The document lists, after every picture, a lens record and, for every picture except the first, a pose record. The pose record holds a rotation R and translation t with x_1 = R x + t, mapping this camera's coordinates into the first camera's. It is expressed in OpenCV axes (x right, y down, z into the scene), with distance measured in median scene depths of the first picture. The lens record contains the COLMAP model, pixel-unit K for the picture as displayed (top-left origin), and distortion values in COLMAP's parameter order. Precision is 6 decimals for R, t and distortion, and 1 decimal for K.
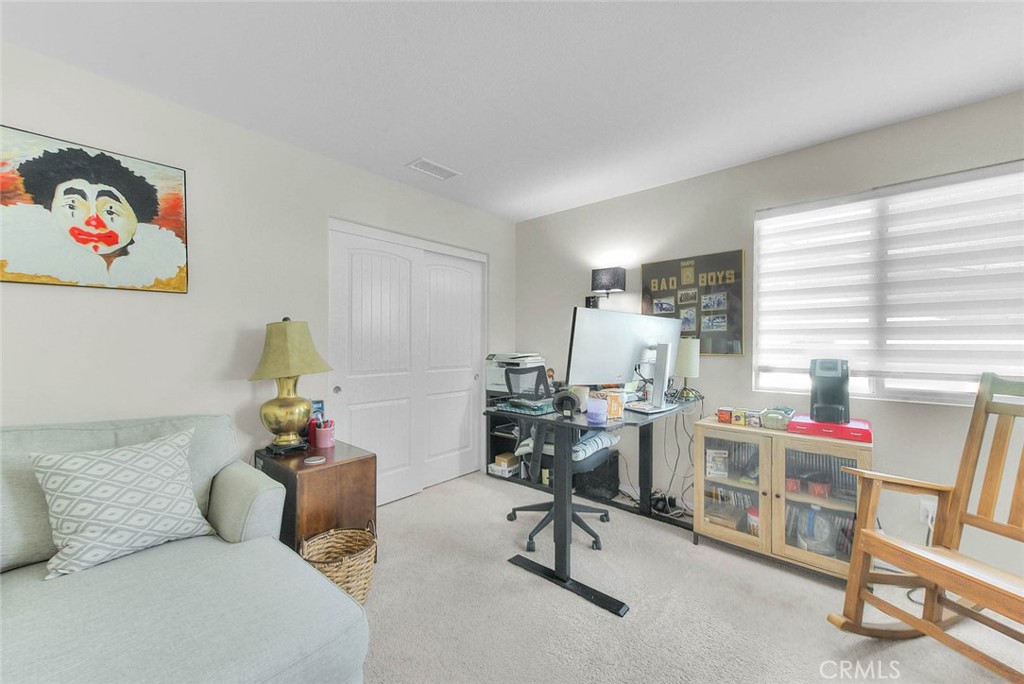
lens RADIAL K [[412.6, 0, 510.8], [0, 412.6, 339.5], [0, 0, 1]] dist [0.002791, -0.000026]
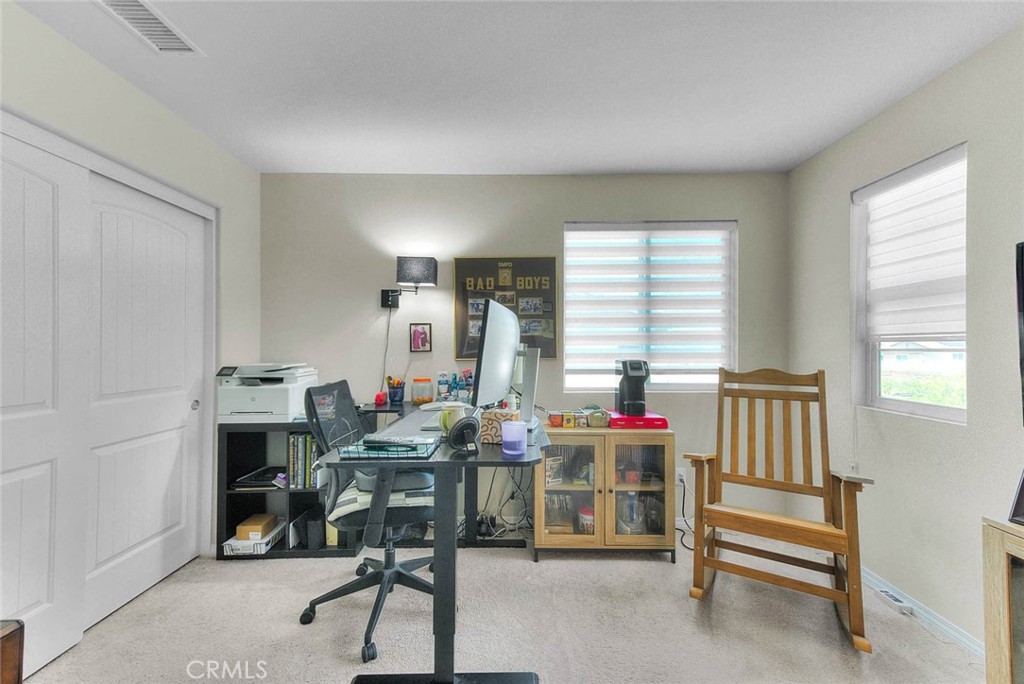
lens RADIAL K [[417.0, 0, 512.0], [0, 417.0, 341.5], [0, 0, 1]] dist [0.012982, -0.000268]
pose [[0.731290, 0.007230, 0.682029, -0.218051], [-0.003794, 0.999971, -0.006532, 0.000109], [-0.682056, 0.002189, 0.731296, 0.295606]]
